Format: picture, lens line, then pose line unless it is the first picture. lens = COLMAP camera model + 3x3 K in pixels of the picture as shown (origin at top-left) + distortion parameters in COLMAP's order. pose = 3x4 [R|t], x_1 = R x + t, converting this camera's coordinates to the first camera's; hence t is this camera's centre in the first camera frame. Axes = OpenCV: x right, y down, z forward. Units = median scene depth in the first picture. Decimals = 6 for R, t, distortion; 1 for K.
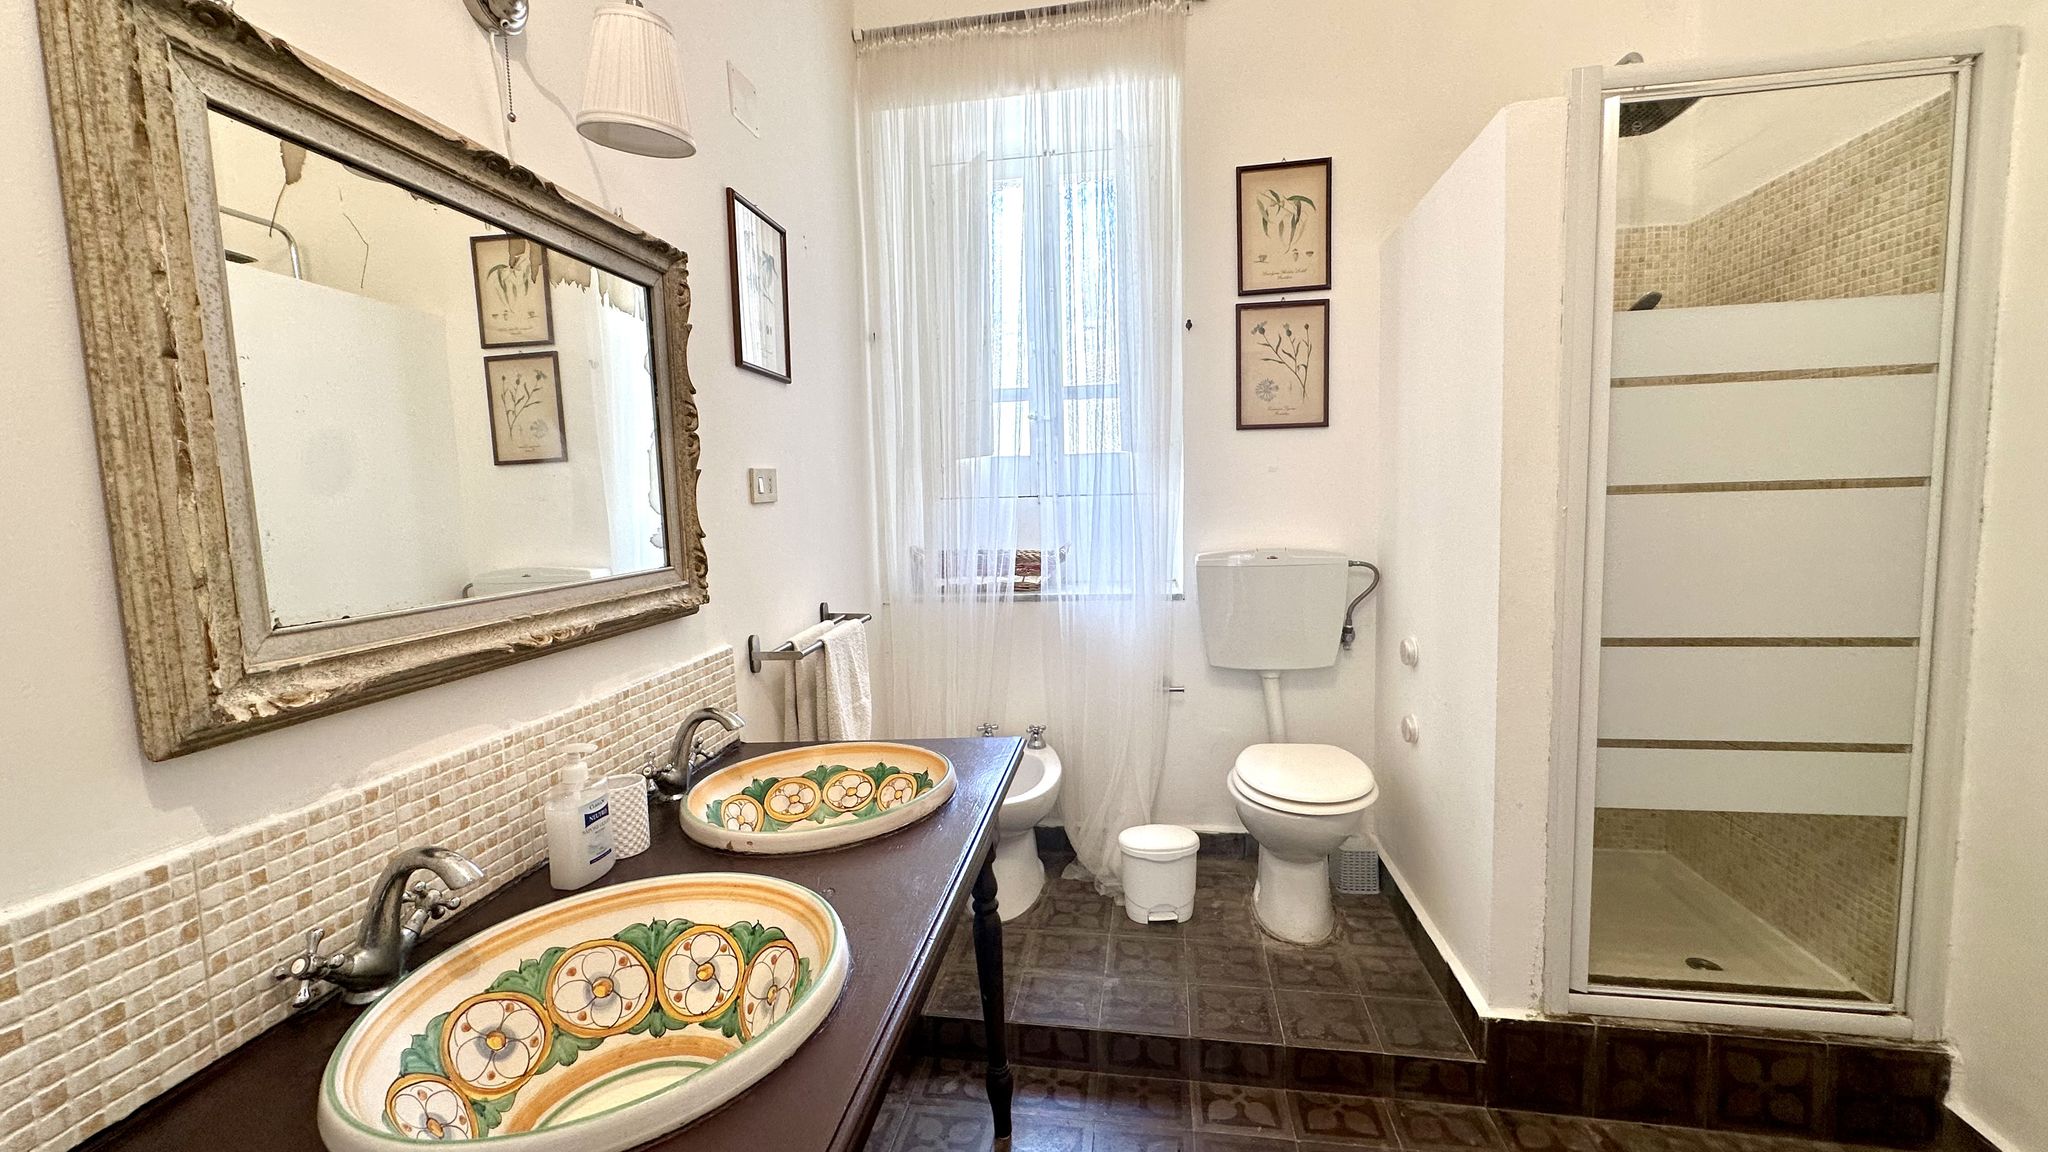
lens RADIAL K [[820.9, 0, 1022.0], [0, 820.9, 572.4], [0, 0, 1]] dist [-0.005481, 0.002407]
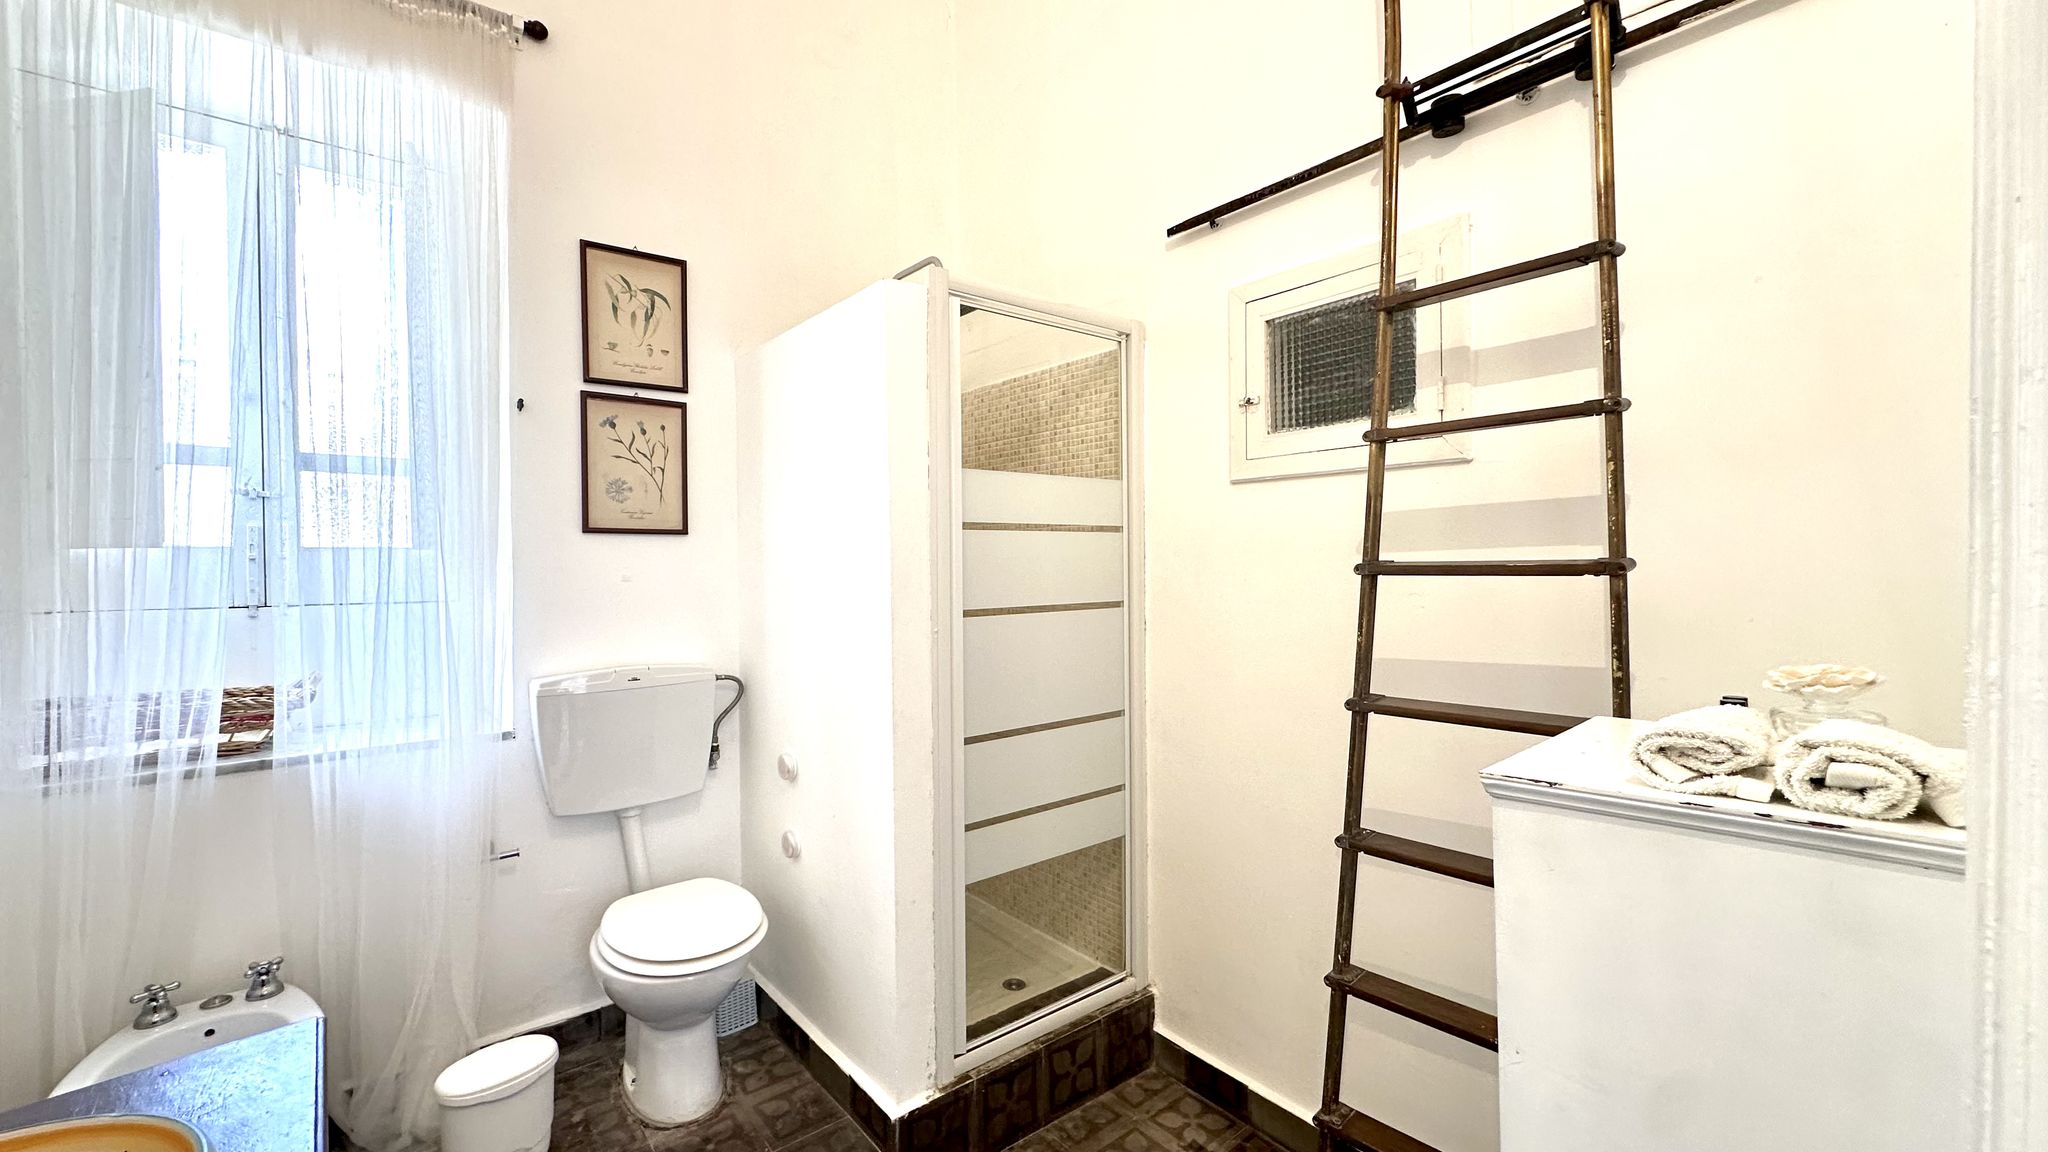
lens RADIAL K [[820.9, 0, 1022.0], [0, 820.9, 572.4], [0, 0, 1]] dist [-0.005481, 0.002407]
pose [[0.660819, 0.012099, 0.750448, -0.093020], [0.058236, 0.996029, -0.067339, -0.053863], [-0.748283, 0.088202, 0.657490, 0.102592]]
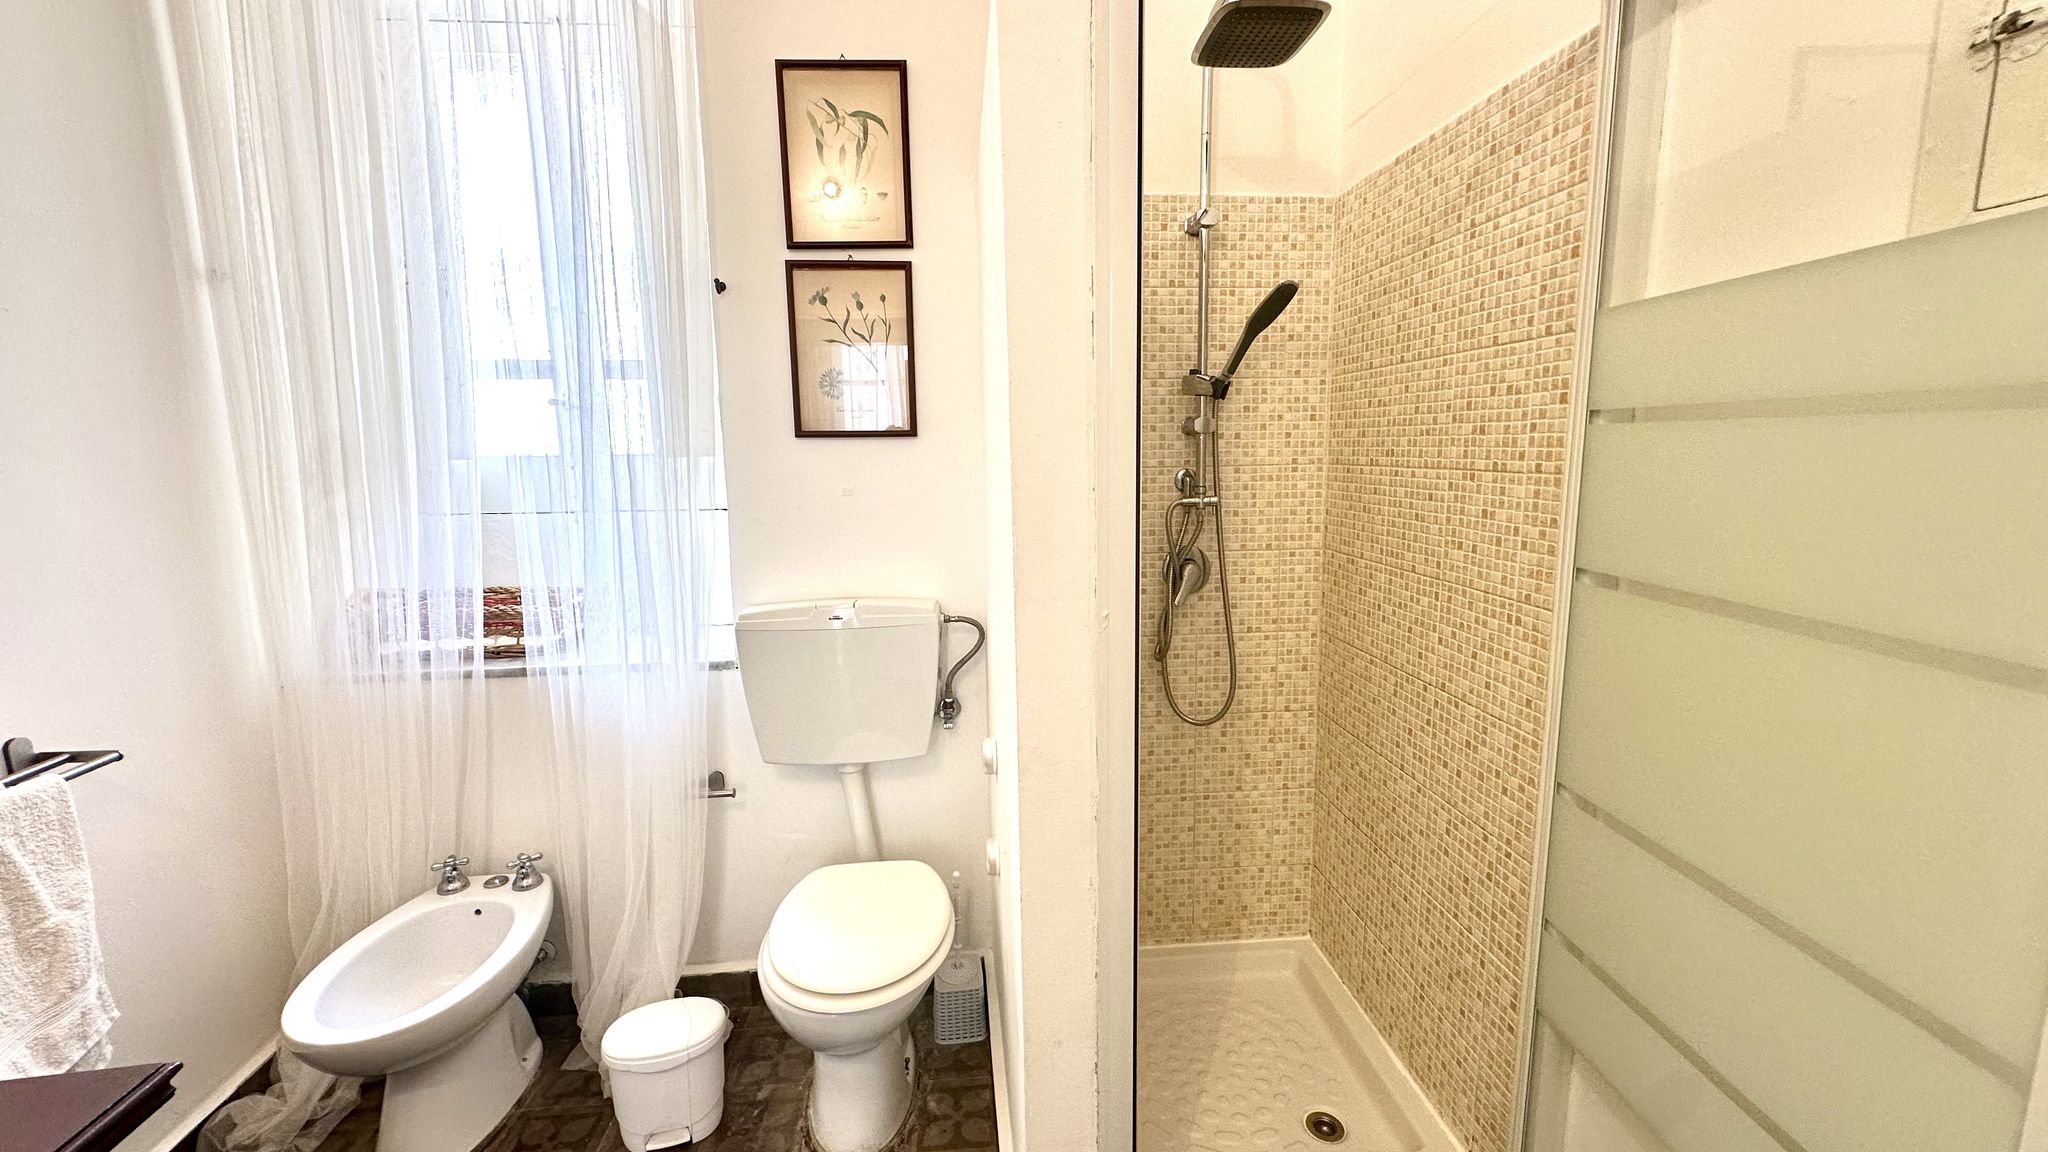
lens RADIAL K [[820.9, 0, 1022.0], [0, 820.9, 572.4], [0, 0, 1]] dist [-0.005481, 0.002407]
pose [[0.969702, -0.023170, 0.243189, 0.319162], [0.009638, 0.998346, 0.056685, -0.108009], [-0.244100, -0.052624, 0.968321, 0.280851]]
